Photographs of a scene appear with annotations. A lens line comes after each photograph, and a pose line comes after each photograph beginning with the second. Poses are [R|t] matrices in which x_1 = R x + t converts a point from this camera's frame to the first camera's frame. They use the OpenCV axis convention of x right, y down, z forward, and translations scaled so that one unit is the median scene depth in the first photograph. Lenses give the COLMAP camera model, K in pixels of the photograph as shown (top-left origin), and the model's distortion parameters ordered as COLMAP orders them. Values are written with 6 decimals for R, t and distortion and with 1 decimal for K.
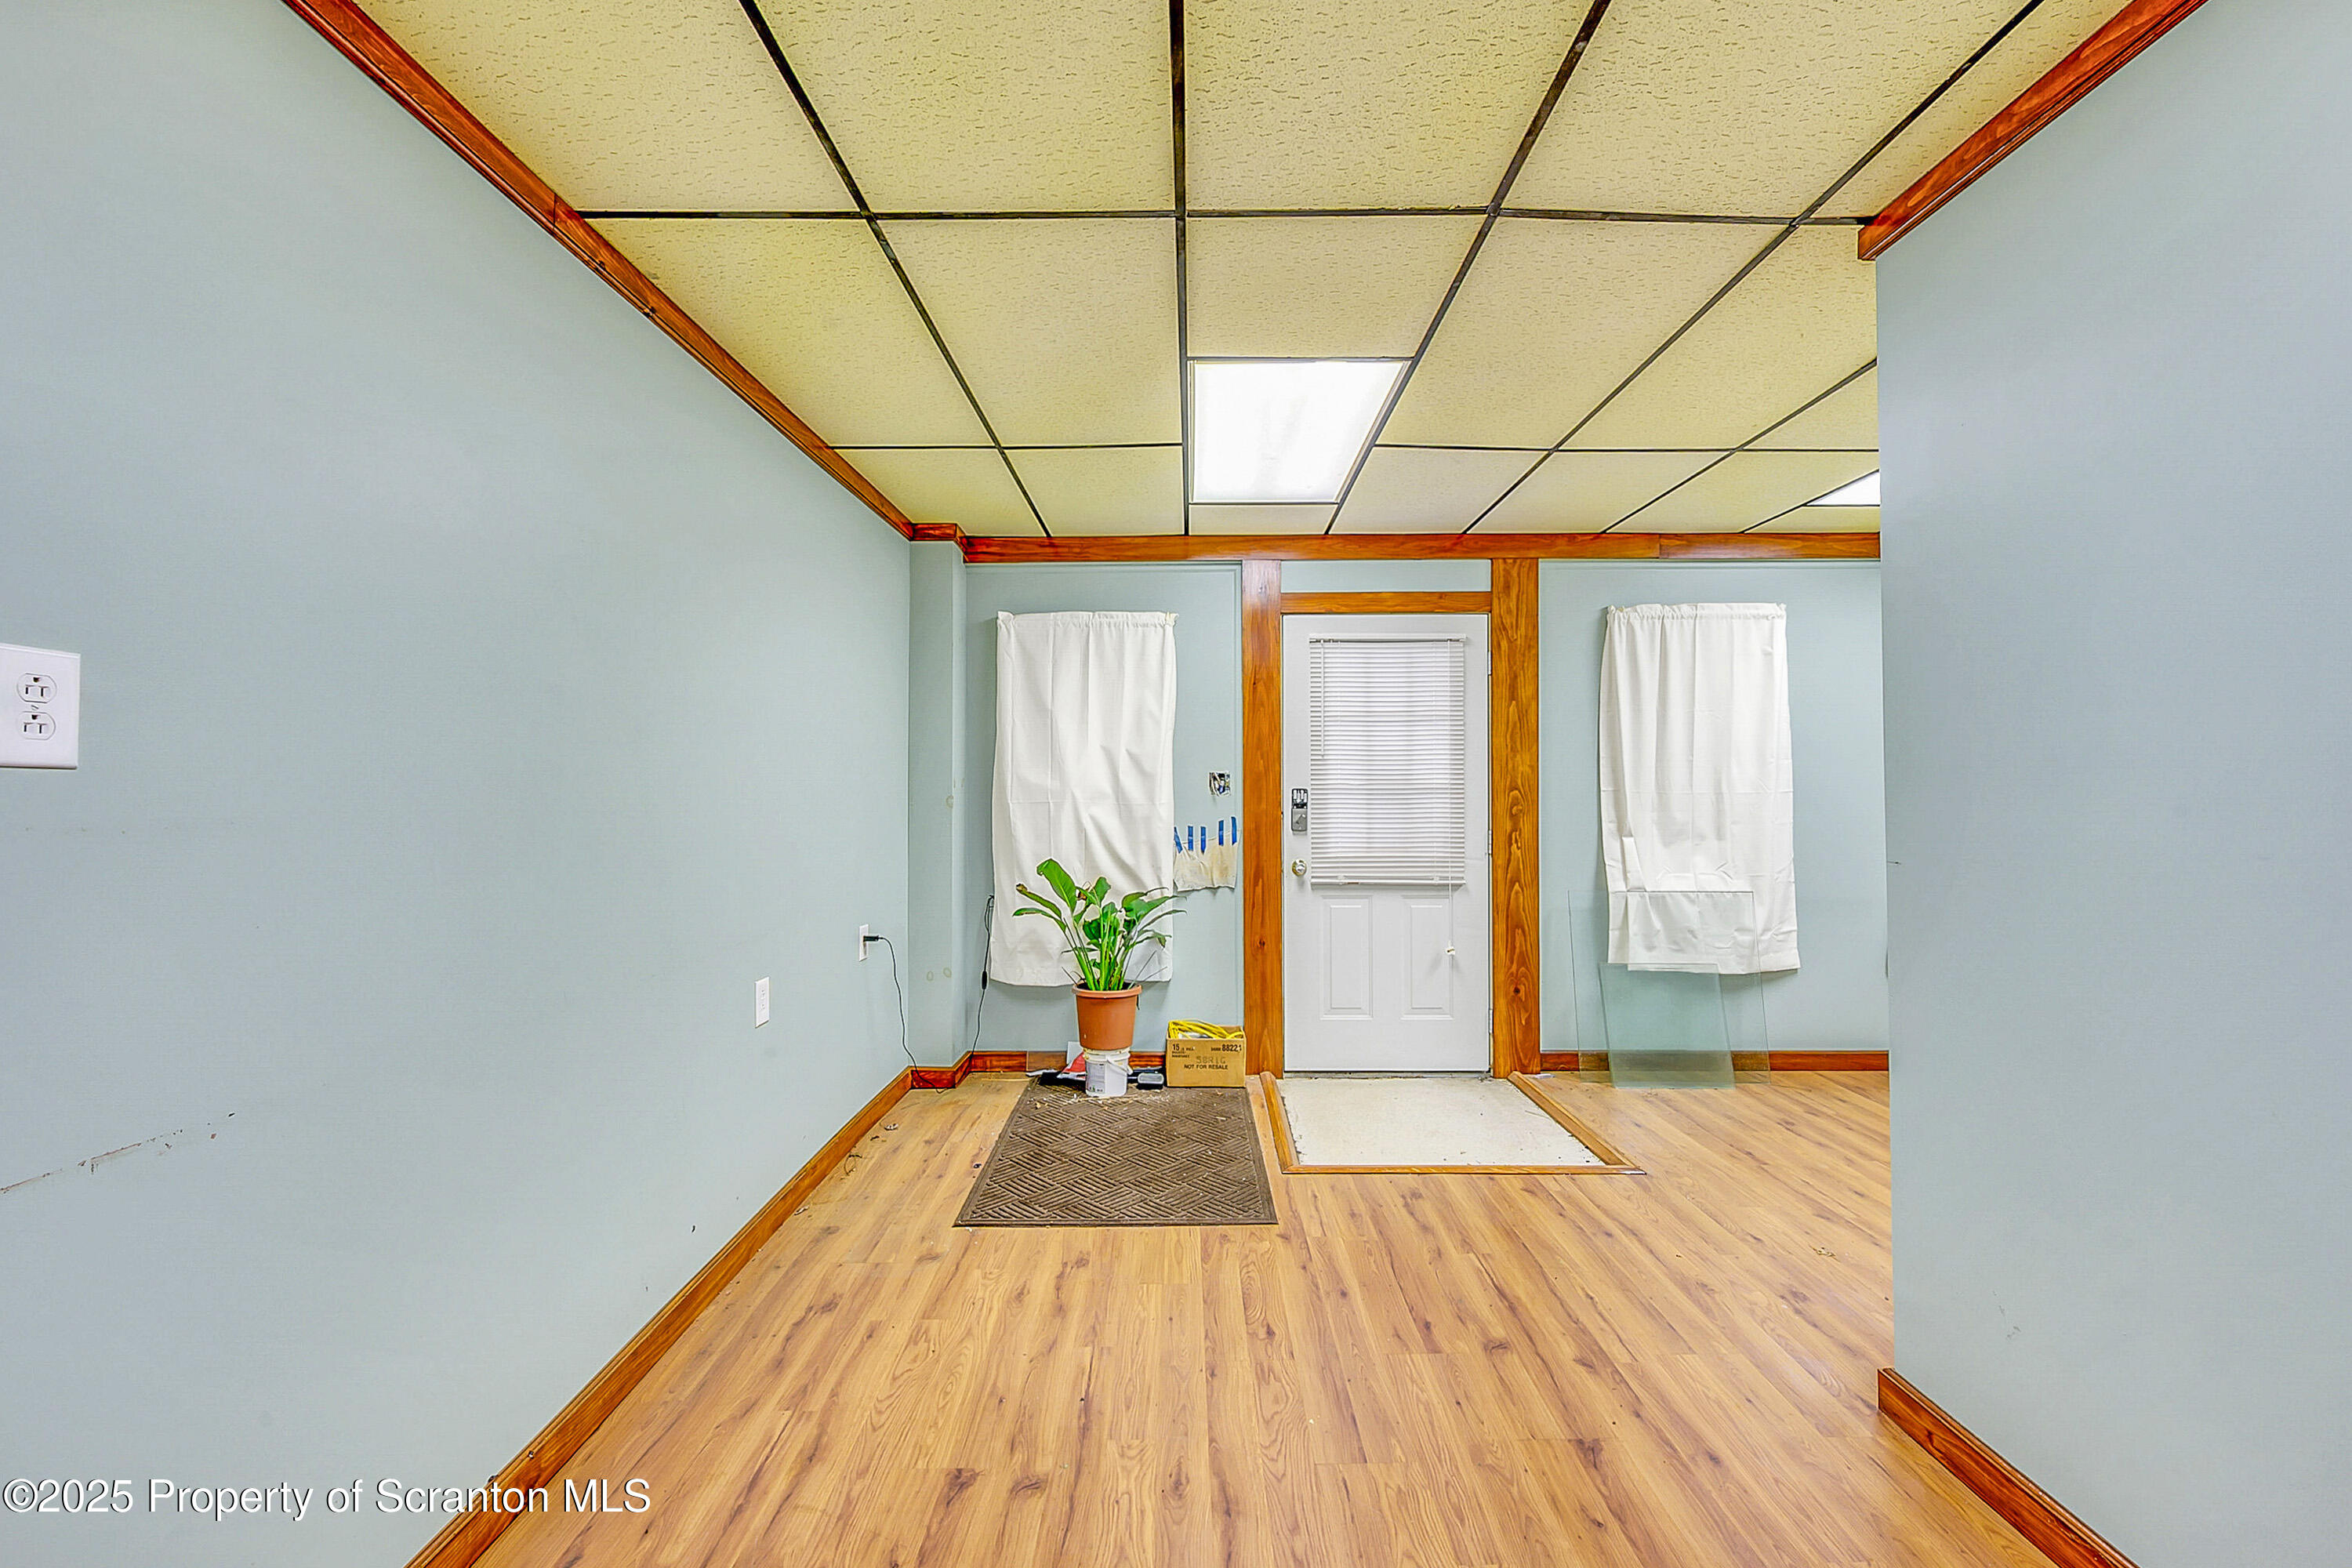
lens RADIAL K [[959.2, 0, 1177.5], [0, 959.2, 795.8], [0, 0, 1]] dist [-0.001325, -0.000164]
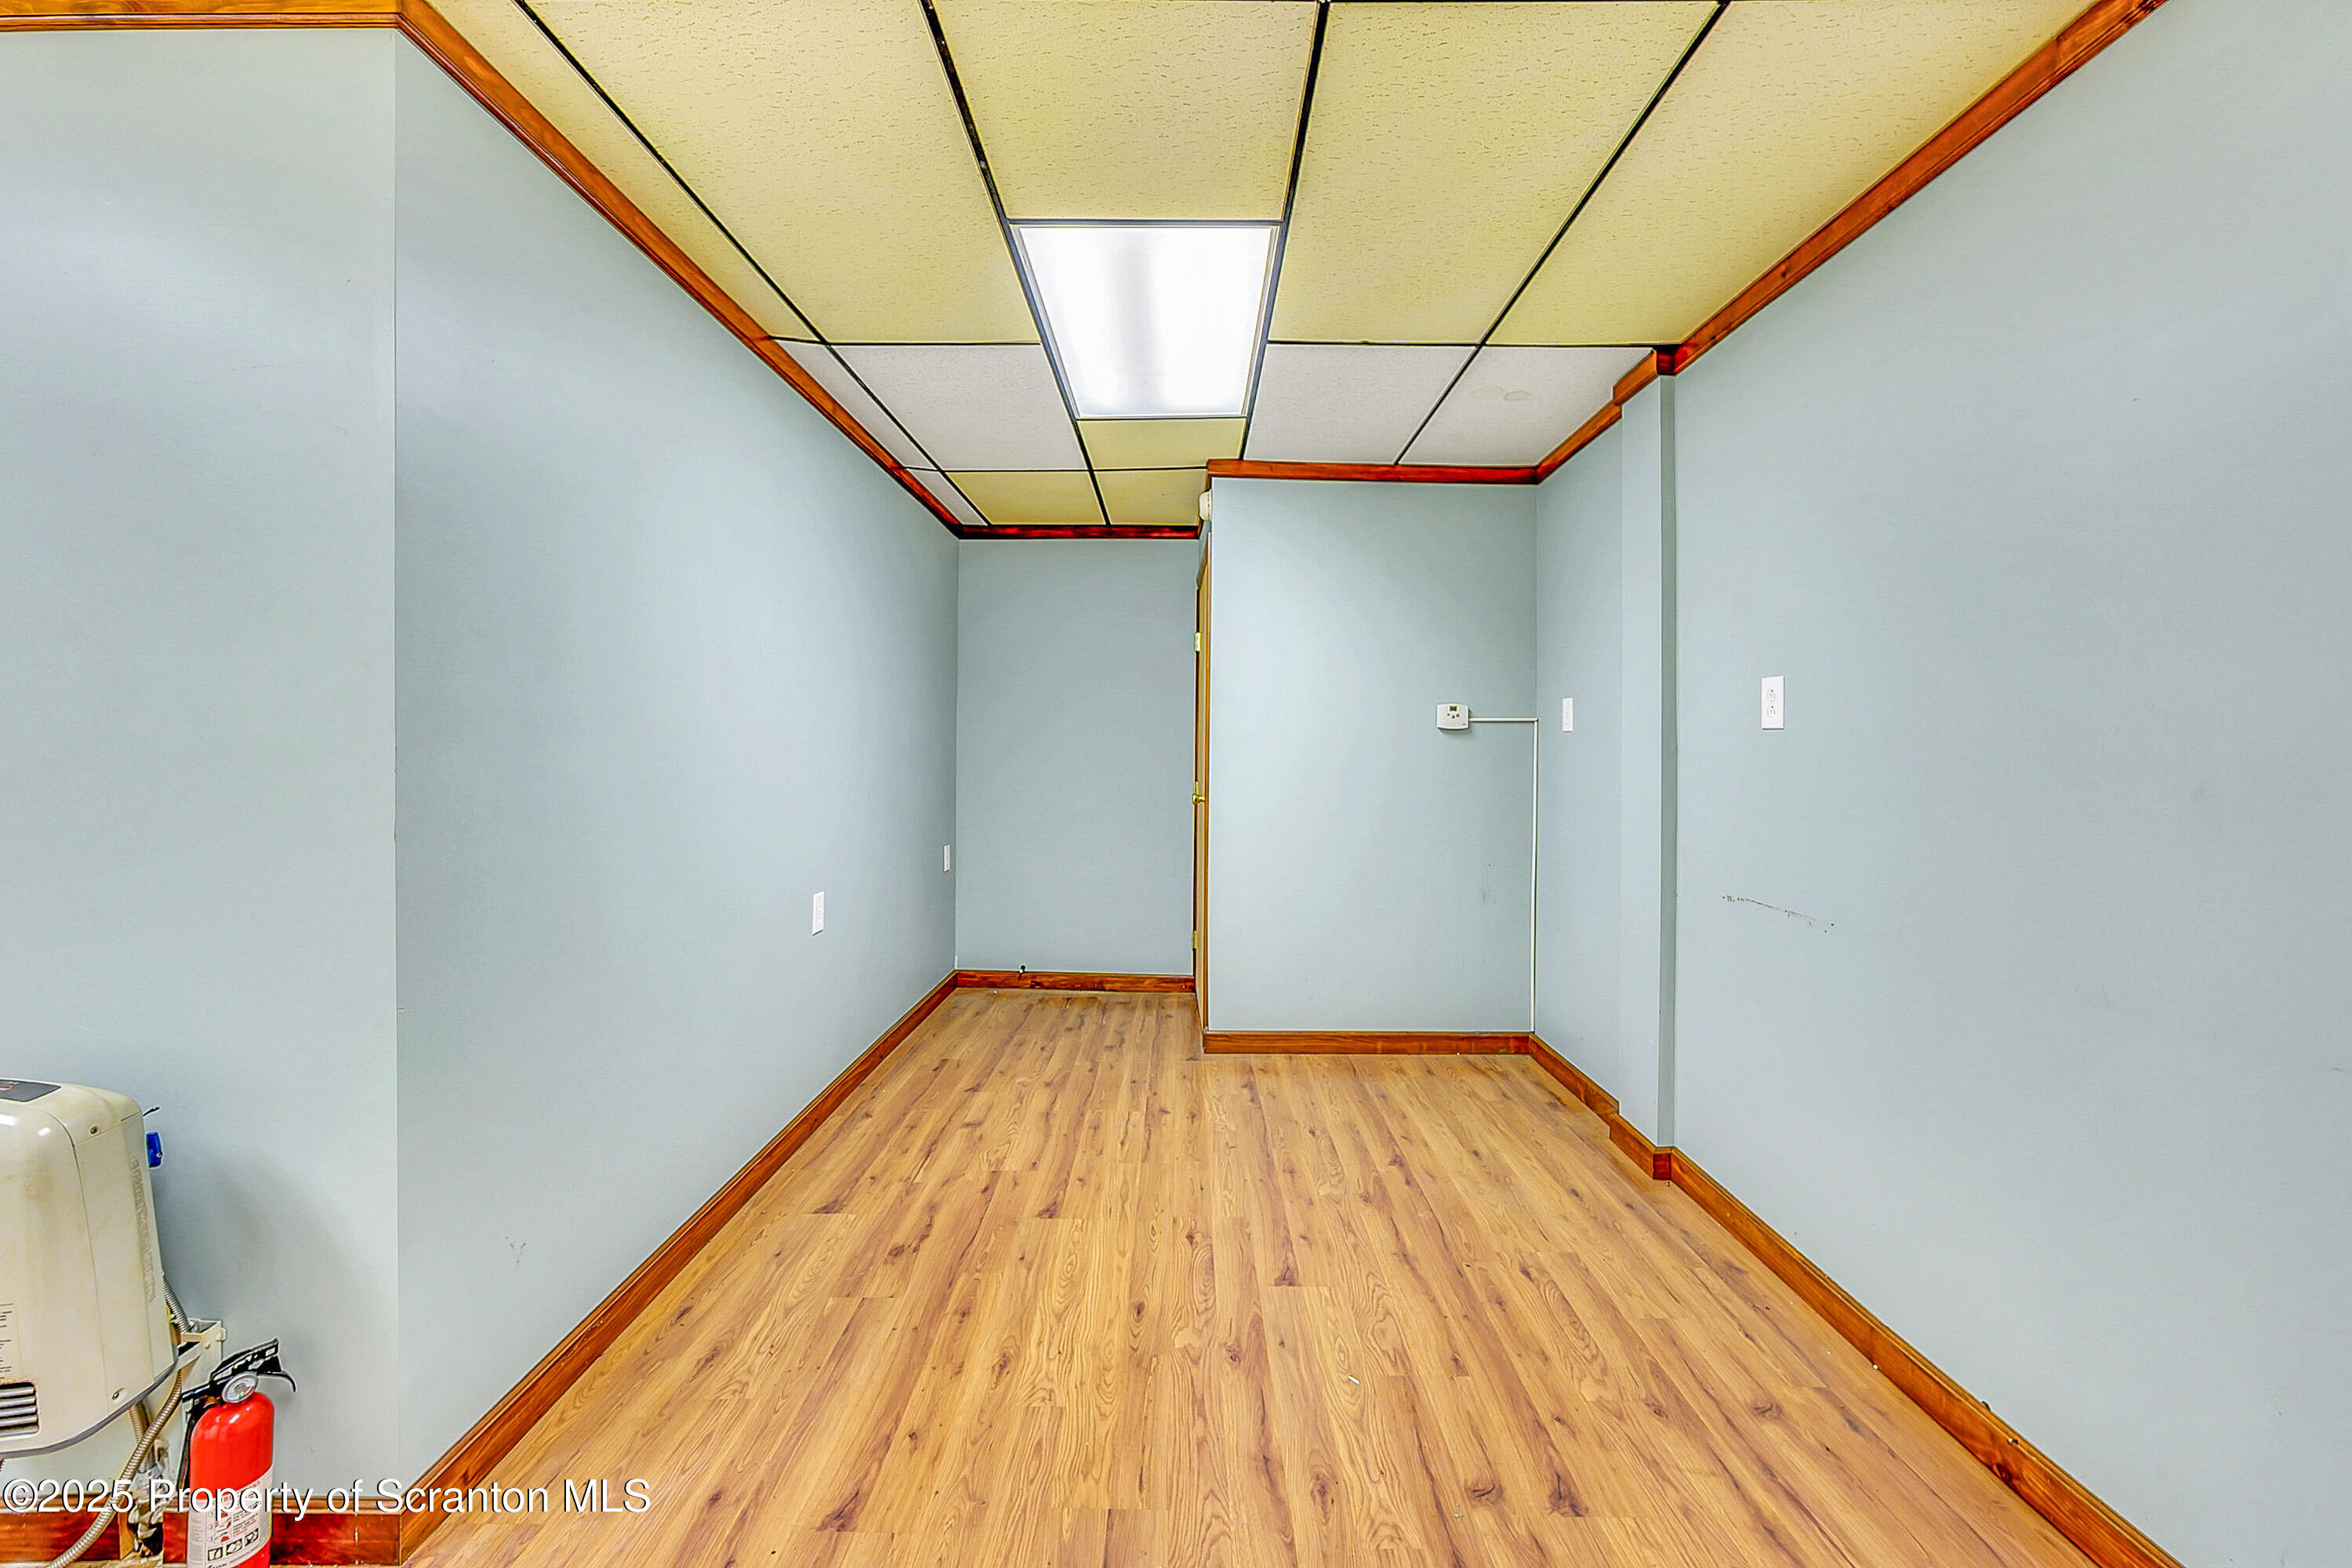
lens RADIAL K [[959.2, 0, 1177.5], [0, 959.2, 795.8], [0, 0, 1]] dist [-0.001325, -0.000164]
pose [[-0.999979, 0.006534, 0.000291, 0.112755], [0.006540, 0.999310, 0.036555, 0.016413], [-0.000052, 0.036556, -0.999332, 1.586071]]
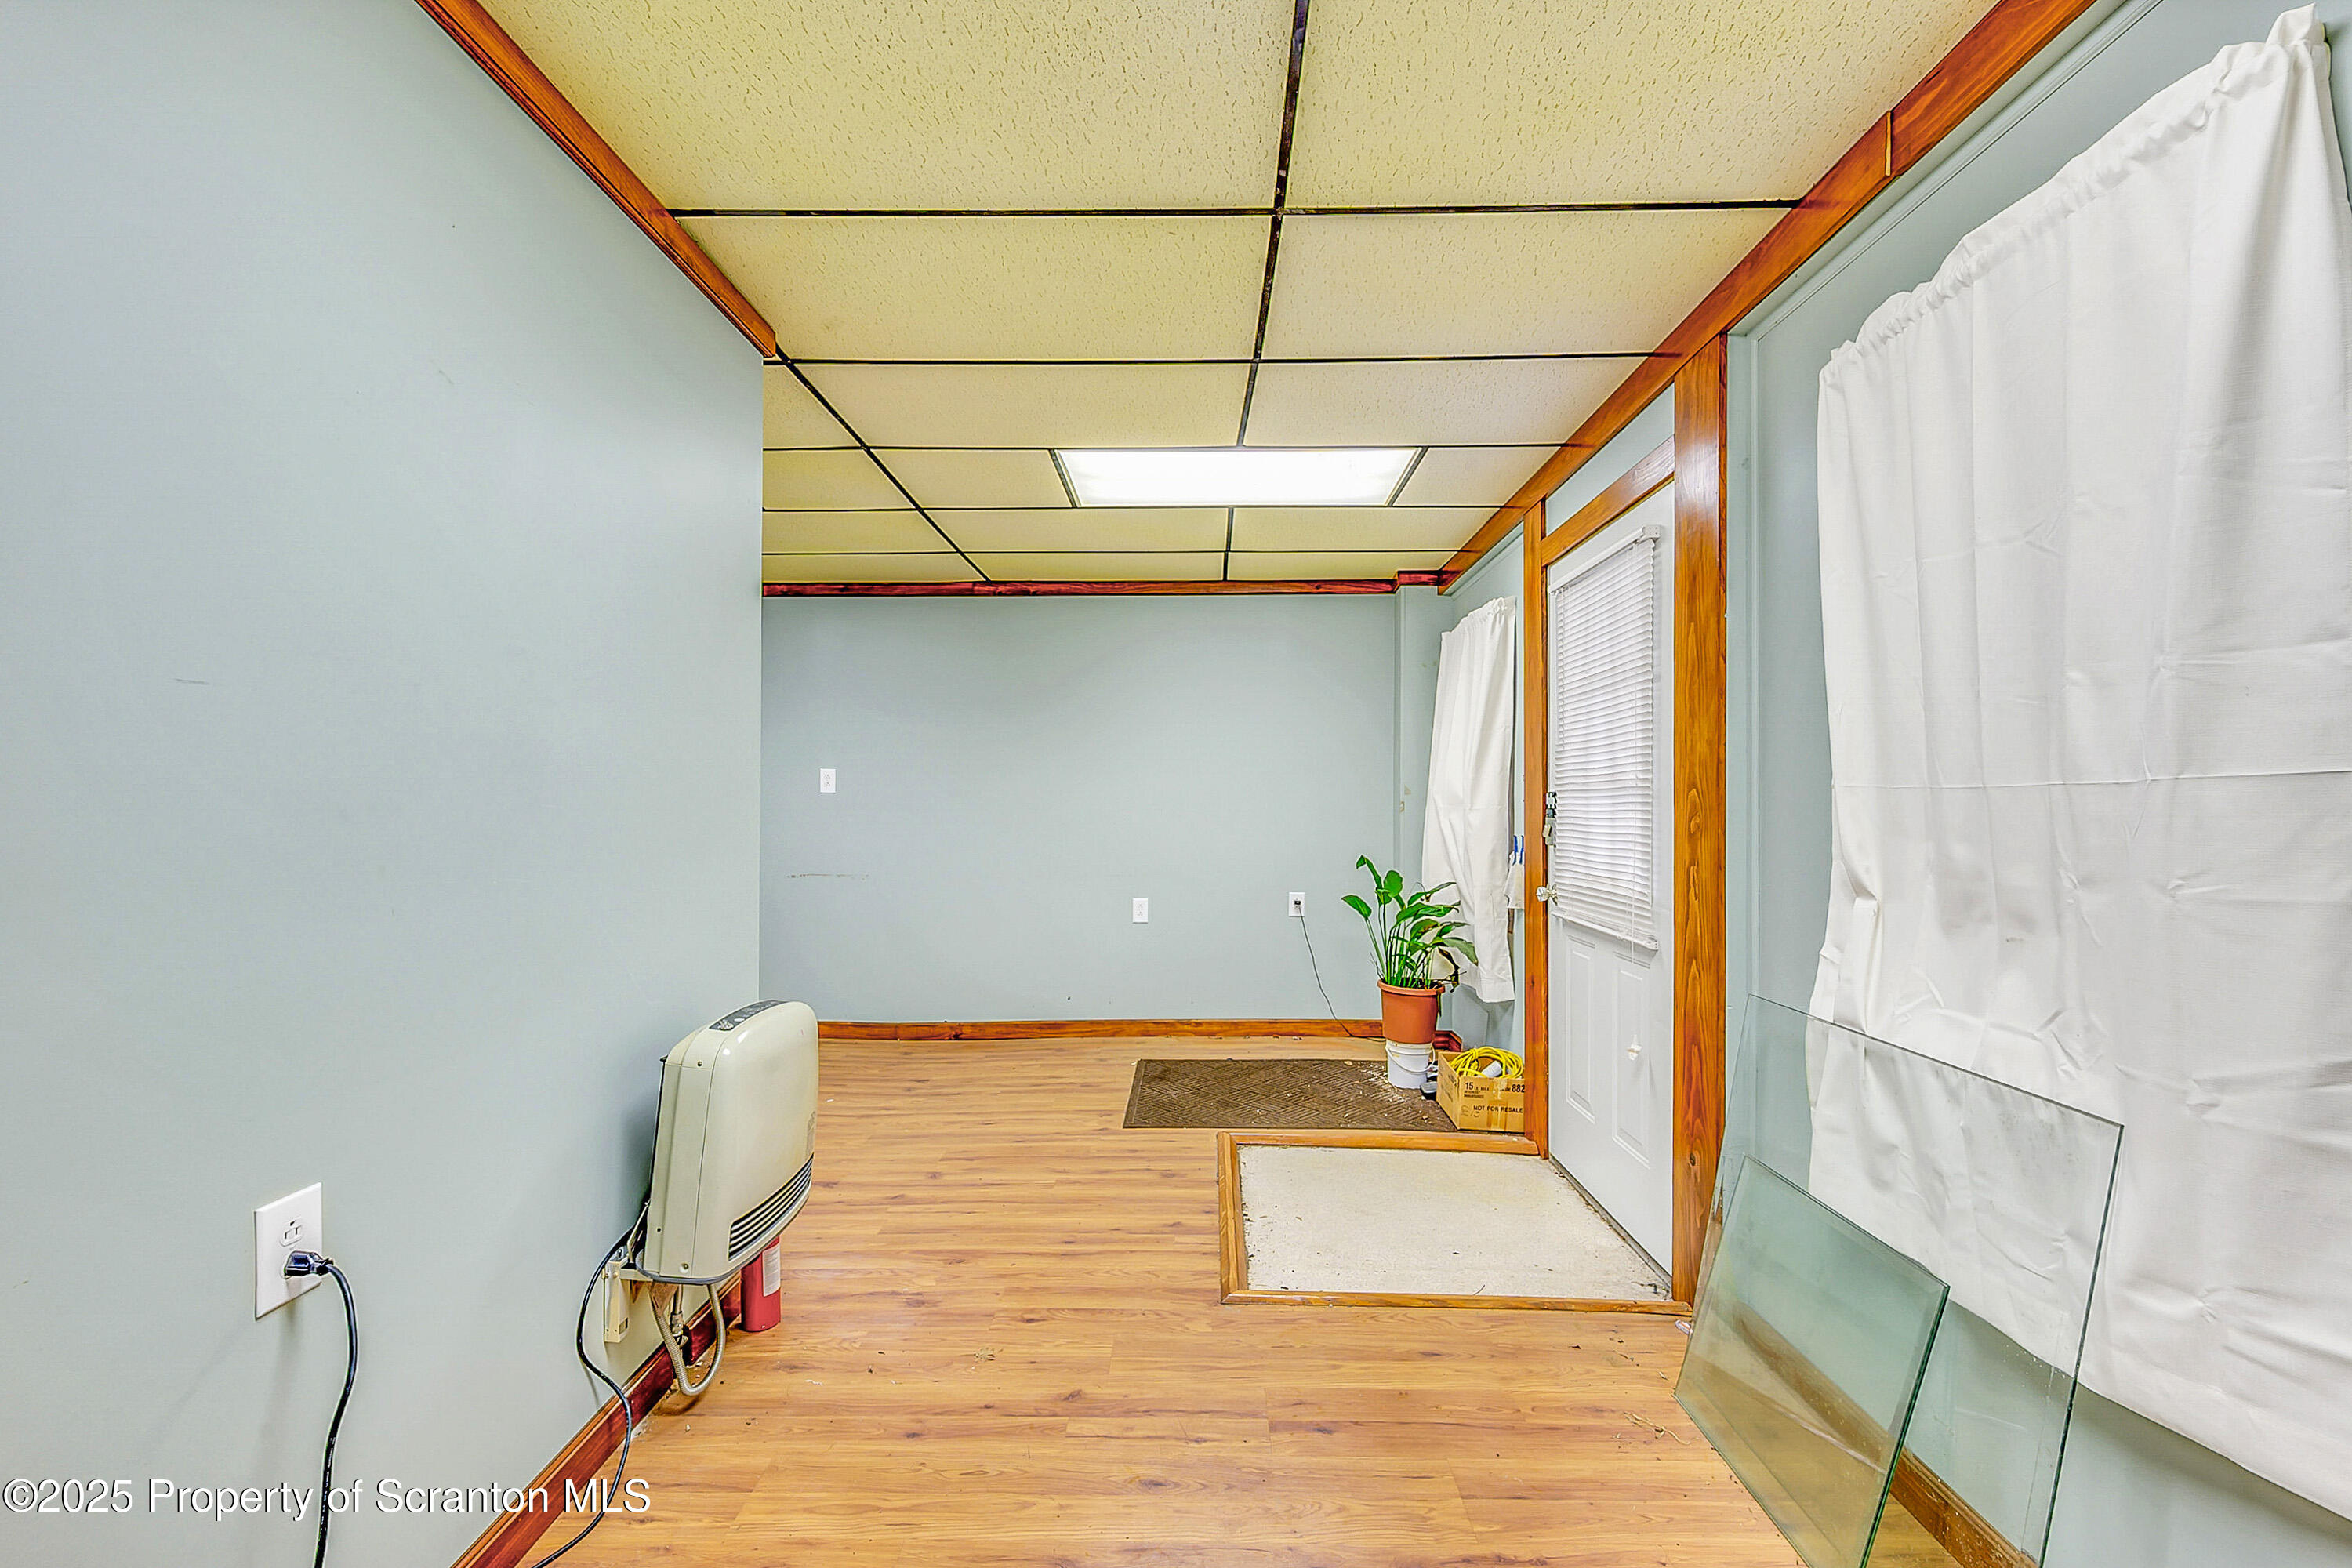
lens RADIAL K [[959.2, 0, 1177.5], [0, 959.2, 795.8], [0, 0, 1]] dist [-0.001325, -0.000164]
pose [[-0.040444, -0.003336, -0.999176, 1.827677], [-0.002206, 0.999992, -0.003249, 0.002839], [0.999179, 0.002072, -0.040451, 1.470134]]
